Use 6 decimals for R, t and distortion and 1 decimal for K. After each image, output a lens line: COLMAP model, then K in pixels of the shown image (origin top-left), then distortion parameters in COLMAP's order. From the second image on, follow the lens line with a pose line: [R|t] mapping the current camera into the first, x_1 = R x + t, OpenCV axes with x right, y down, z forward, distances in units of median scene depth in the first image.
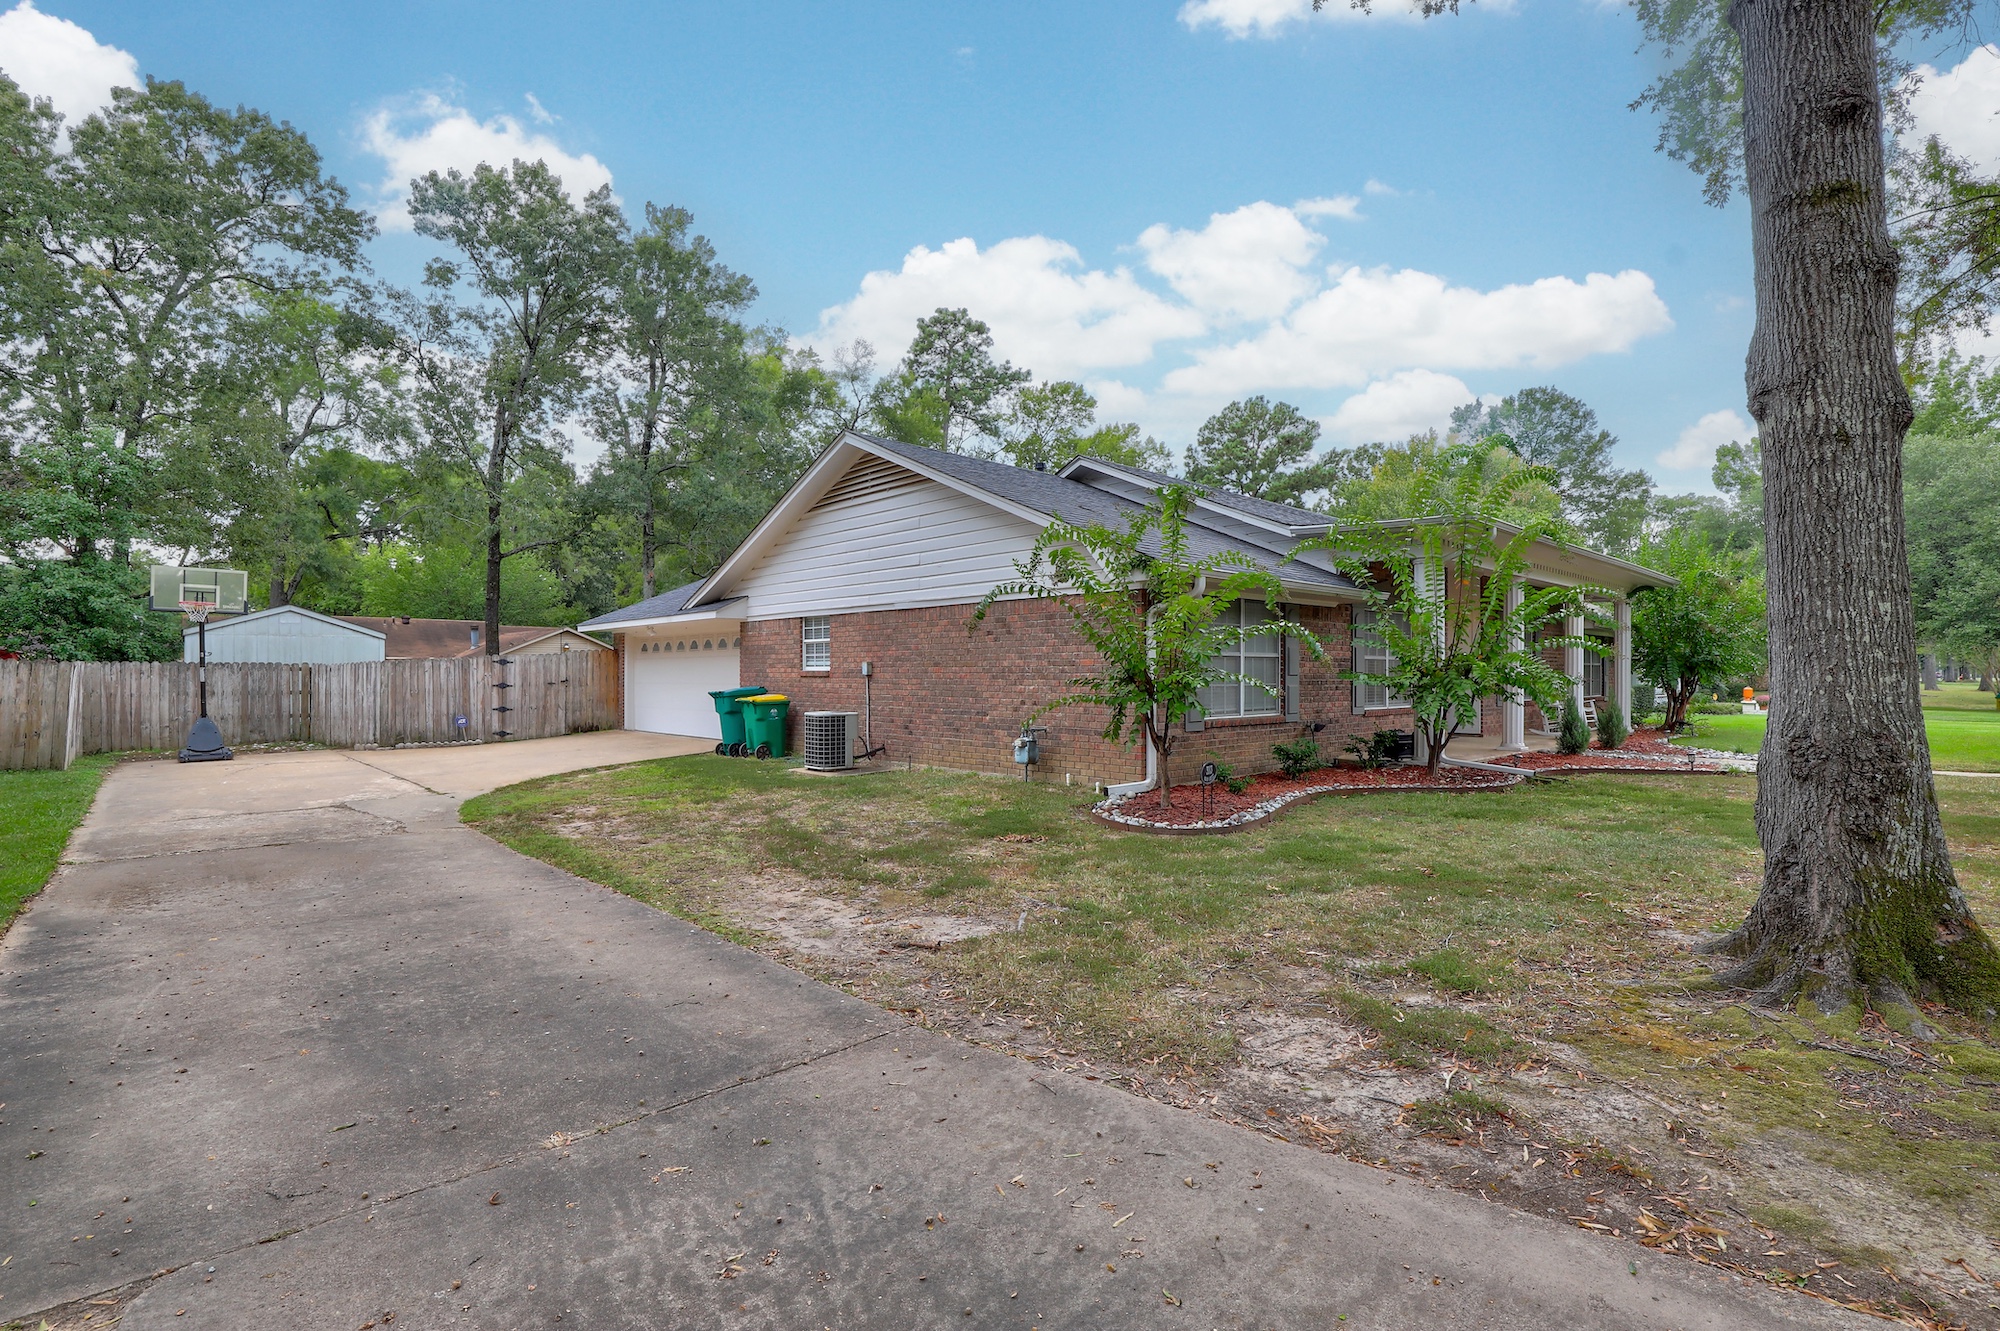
lens RADIAL K [[934.4, 0, 1013.6], [0, 934.4, 663.5], [0, 0, 1]] dist [-0.036566, 0.007128]
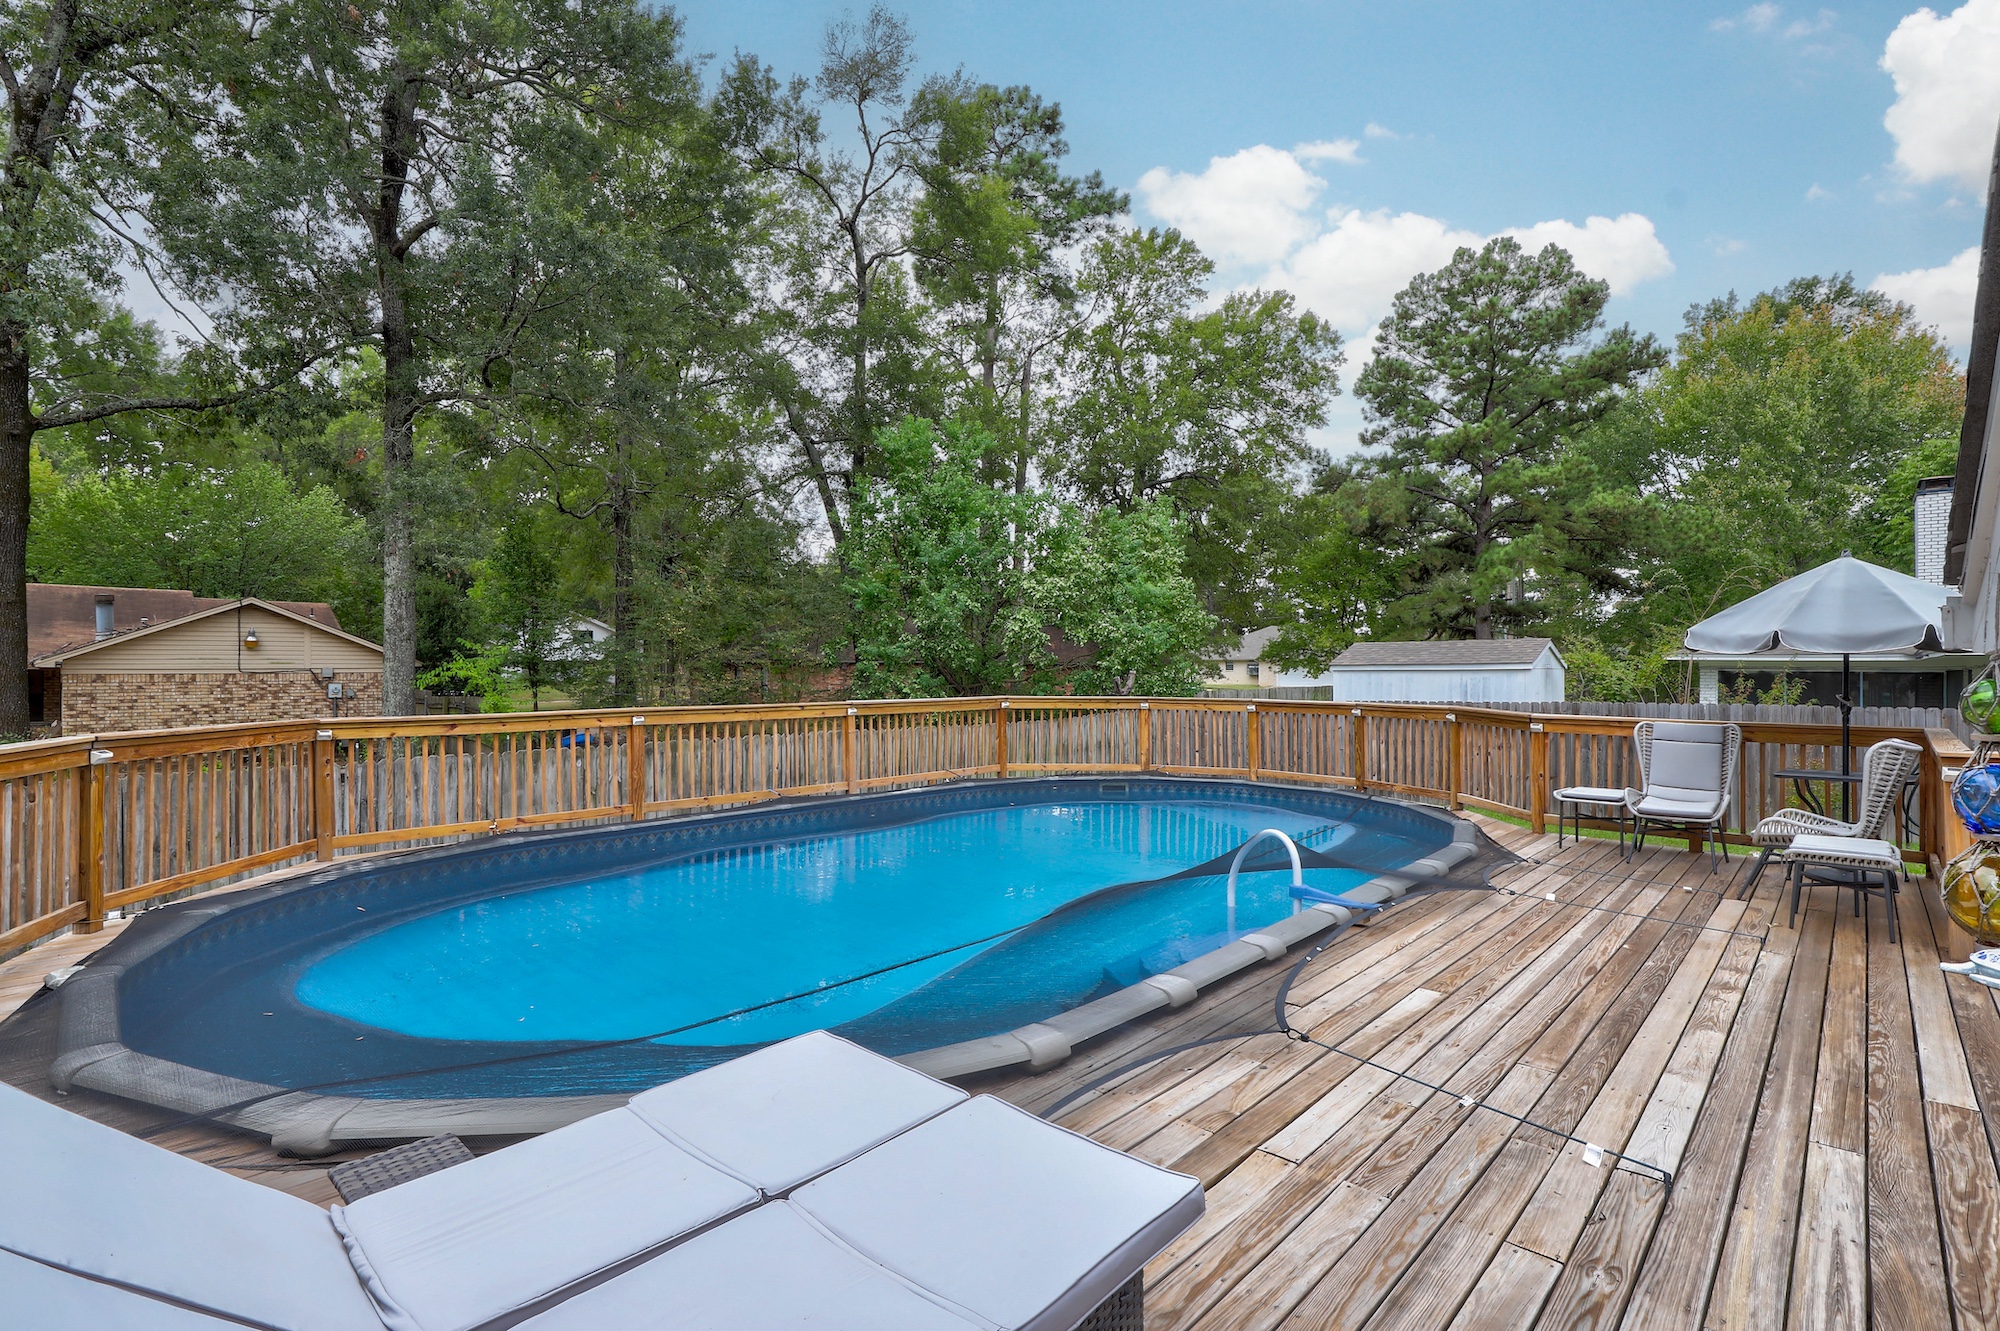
lens RADIAL K [[907.0, 0, 1001.8], [0, 907.0, 657.6], [0, 0, 1]] dist [-0.020877, 0.000998]
pose [[0.998918, -0.006136, 0.046089, -0.096000], [0.006502, 0.999948, -0.007794, -0.003449], [-0.046039, 0.008086, 0.998907, 0.411563]]
